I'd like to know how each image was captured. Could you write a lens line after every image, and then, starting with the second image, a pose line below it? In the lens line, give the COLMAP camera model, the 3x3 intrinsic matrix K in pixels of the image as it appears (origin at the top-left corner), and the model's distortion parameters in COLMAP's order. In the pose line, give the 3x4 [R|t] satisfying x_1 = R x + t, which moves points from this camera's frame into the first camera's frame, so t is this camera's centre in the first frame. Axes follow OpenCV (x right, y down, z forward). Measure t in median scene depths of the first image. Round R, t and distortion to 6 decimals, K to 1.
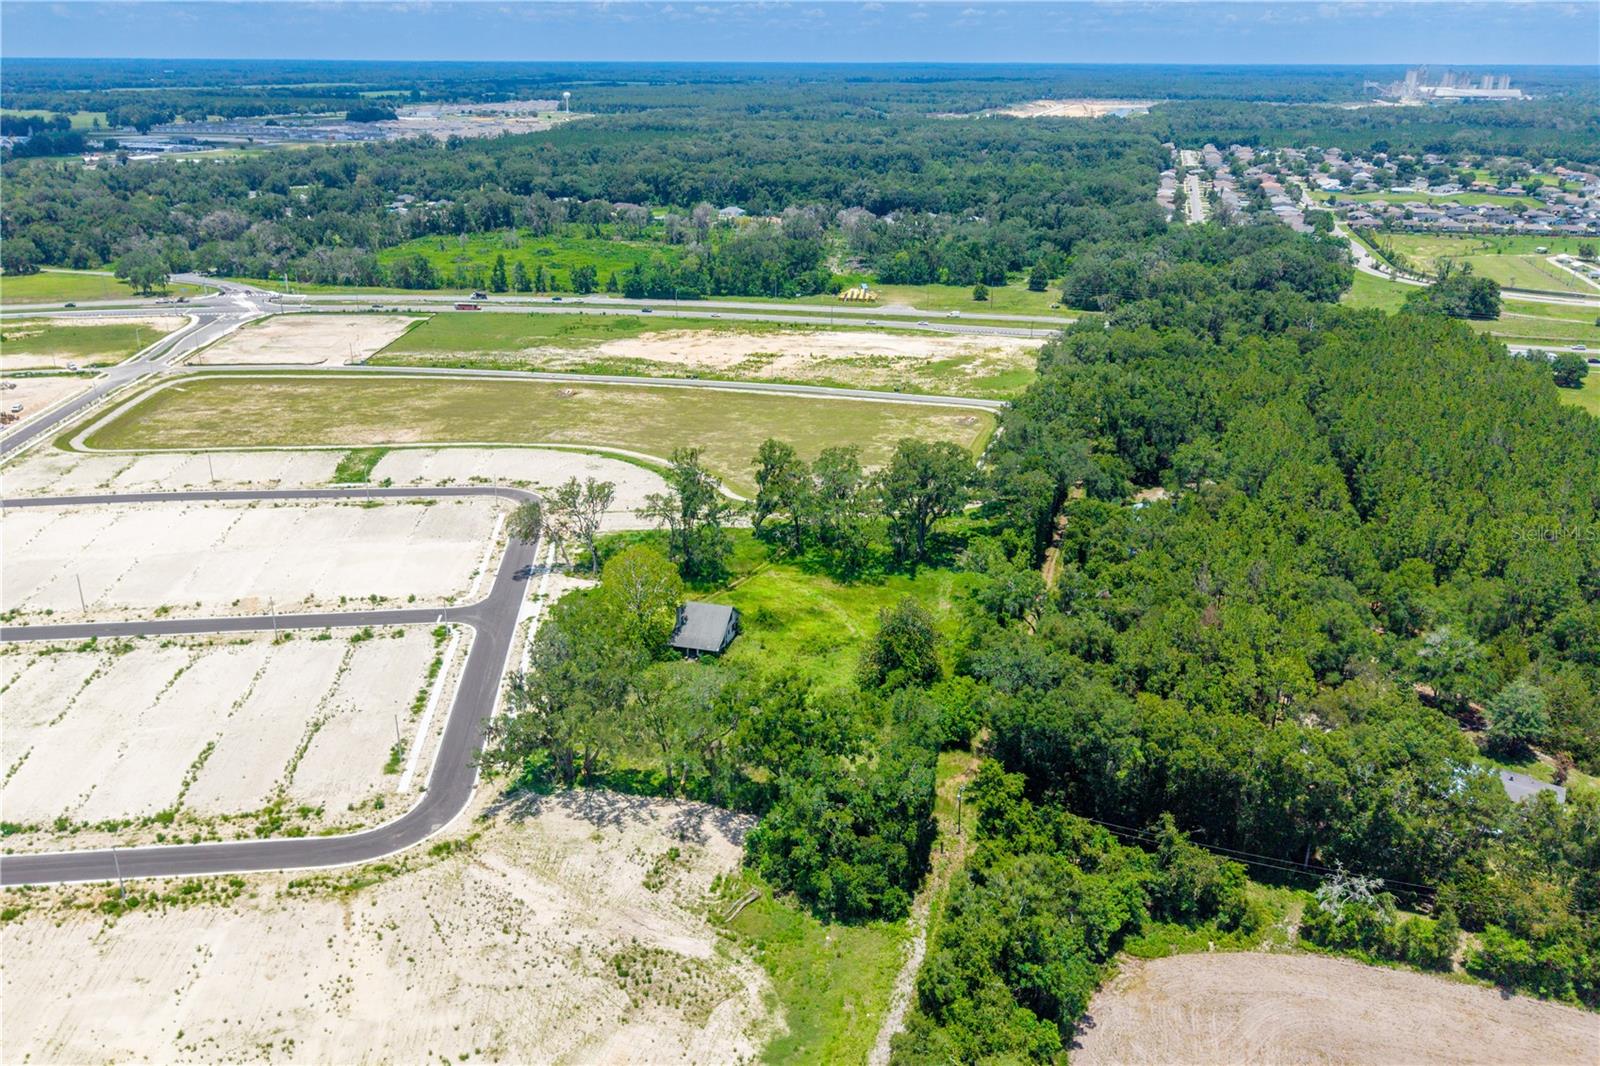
lens RADIAL K [[1269.2, 0, 788.4], [0, 1269.2, 531.2], [0, 0, 1]] dist [0.041685, -0.063087]
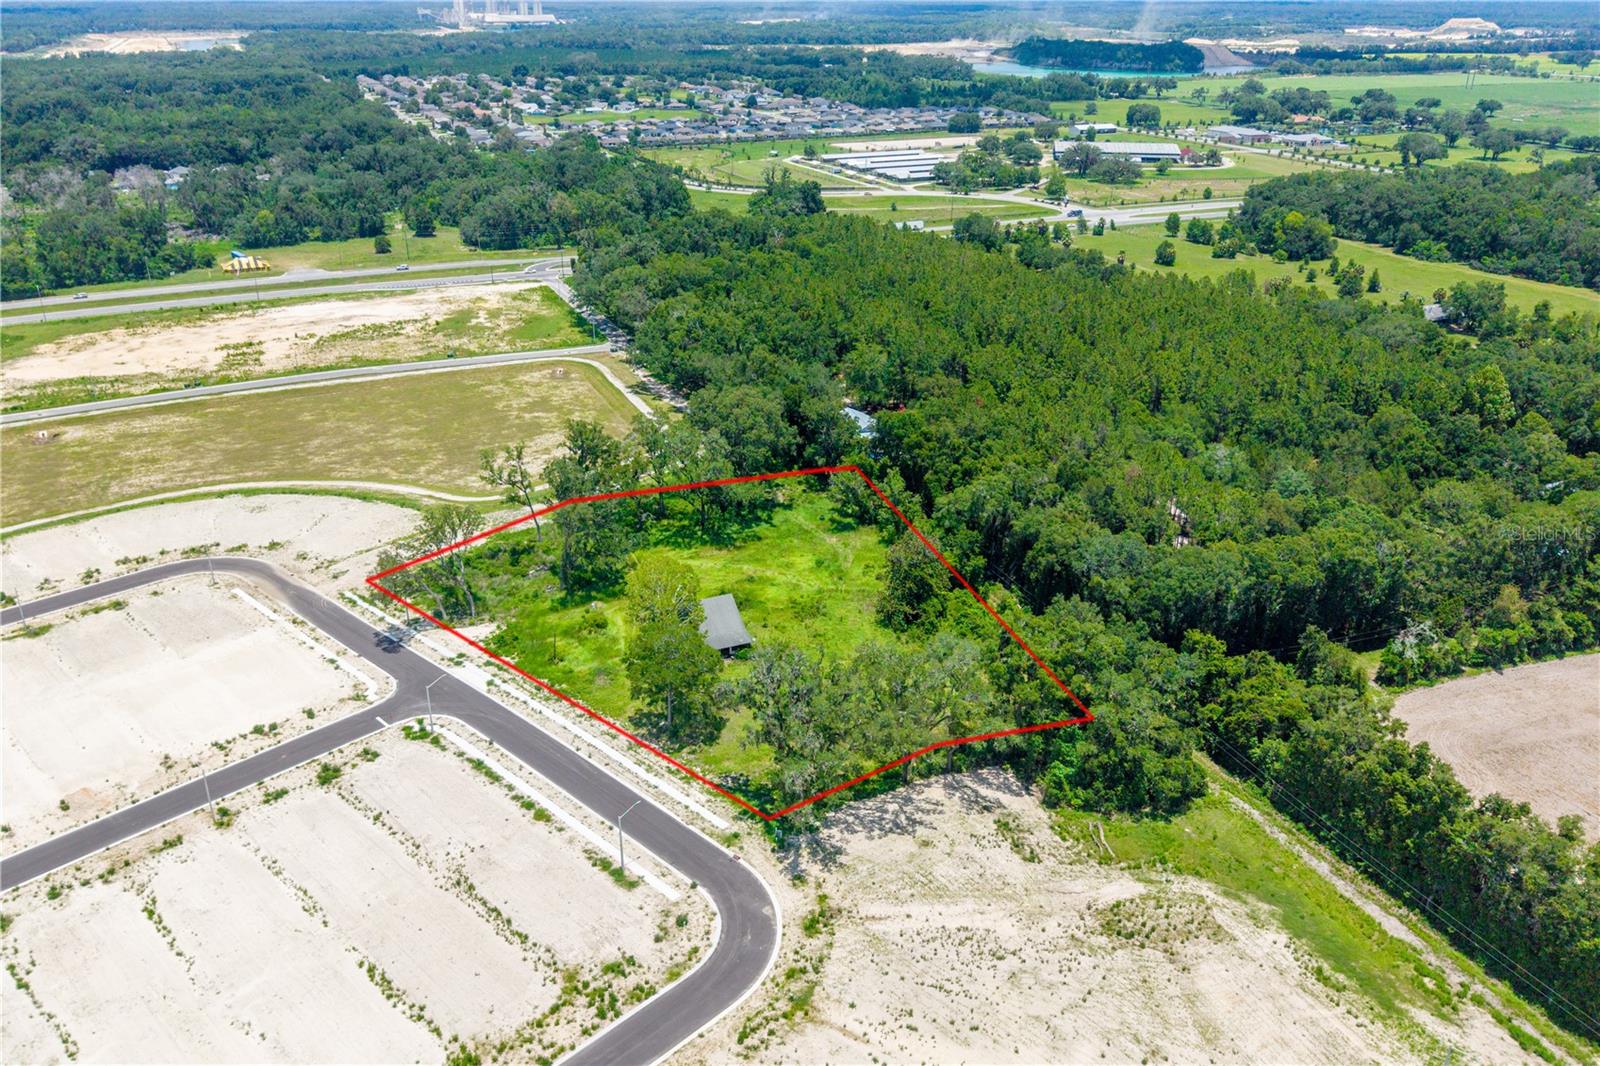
lens RADIAL K [[1269.2, 0, 788.4], [0, 1269.2, 531.2], [0, 0, 1]] dist [0.041685, -0.063087]
pose [[0.765587, -0.256345, 0.590054, -0.542531], [0.227067, 0.965826, 0.124980, -0.089287], [-0.601928, 0.038298, 0.797632, 0.236275]]
